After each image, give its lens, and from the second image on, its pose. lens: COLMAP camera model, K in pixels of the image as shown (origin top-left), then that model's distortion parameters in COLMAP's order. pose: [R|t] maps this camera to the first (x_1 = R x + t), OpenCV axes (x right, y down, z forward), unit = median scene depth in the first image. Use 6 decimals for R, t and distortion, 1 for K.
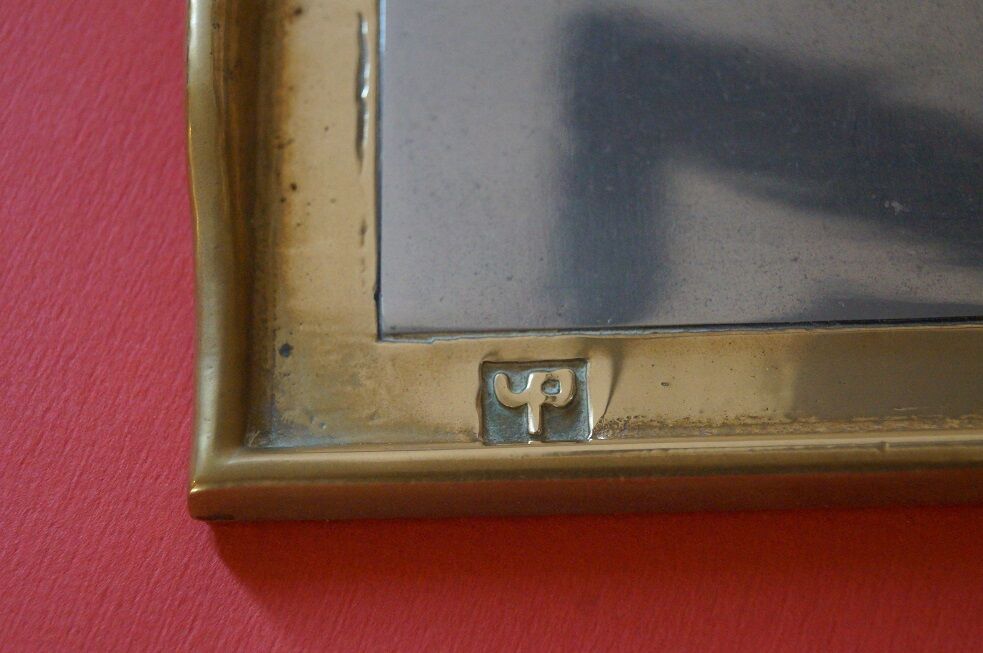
lens RADIAL K [[2273.9, 0, 491.5], [0, 2273.9, 326.5], [0, 0, 1]] dist [-0.095639, 0.000000]
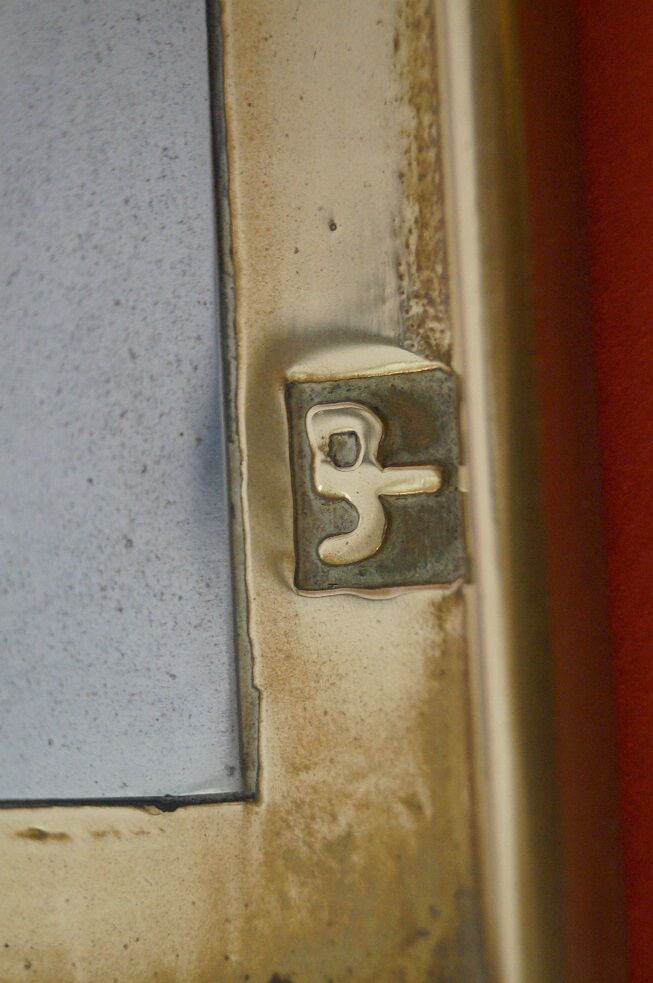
lens RADIAL K [[2273.9, 0, 325.4], [0, 2273.9, 492.1], [0, 0, 1]] dist [-0.095639, 0.000000]
pose [[-0.021989, -0.996266, 0.083494, -0.024640], [0.998344, -0.017440, 0.054826, -0.004987], [-0.053165, 0.084562, 0.994999, 0.502388]]
